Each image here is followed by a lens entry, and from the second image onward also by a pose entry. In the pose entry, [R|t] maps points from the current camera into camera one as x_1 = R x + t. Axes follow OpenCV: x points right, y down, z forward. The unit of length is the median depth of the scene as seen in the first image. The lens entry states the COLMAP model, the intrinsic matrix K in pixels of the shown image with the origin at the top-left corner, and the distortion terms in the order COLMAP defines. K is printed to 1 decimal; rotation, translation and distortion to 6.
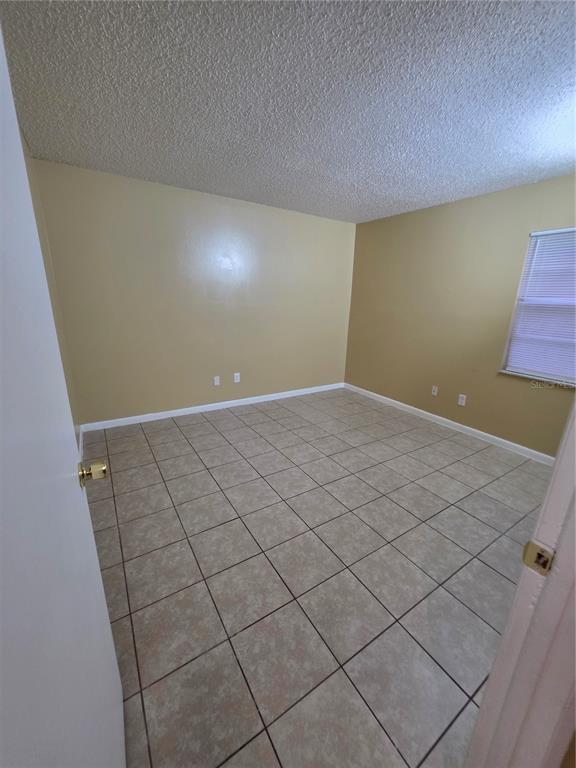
lens RADIAL K [[308.0, 0, 288.6], [0, 308.0, 383.1], [0, 0, 1]] dist [0.000269, 0.001863]
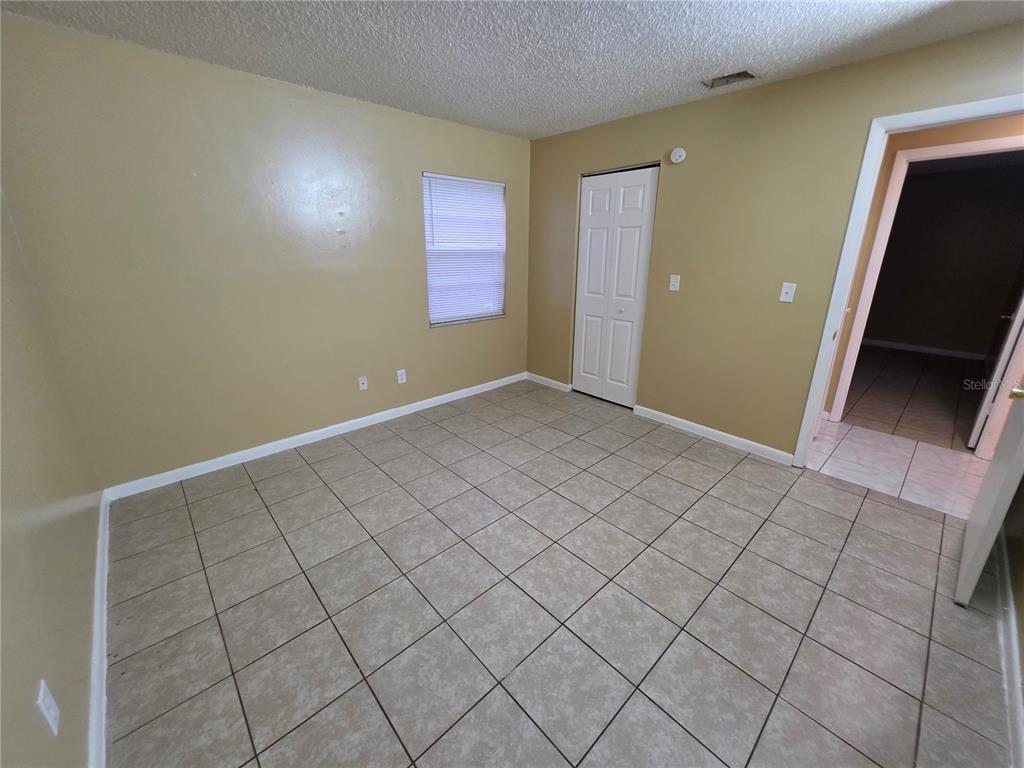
lens RADIAL K [[410.7, 0, 512.9], [0, 410.7, 380.9], [0, 0, 1]] dist [0.000269, 0.001863]
pose [[-0.188150, -0.342725, 0.920402, -0.657133], [0.254385, 0.888153, 0.382718, -0.377873], [-0.948624, 0.306145, -0.079922, 1.173993]]
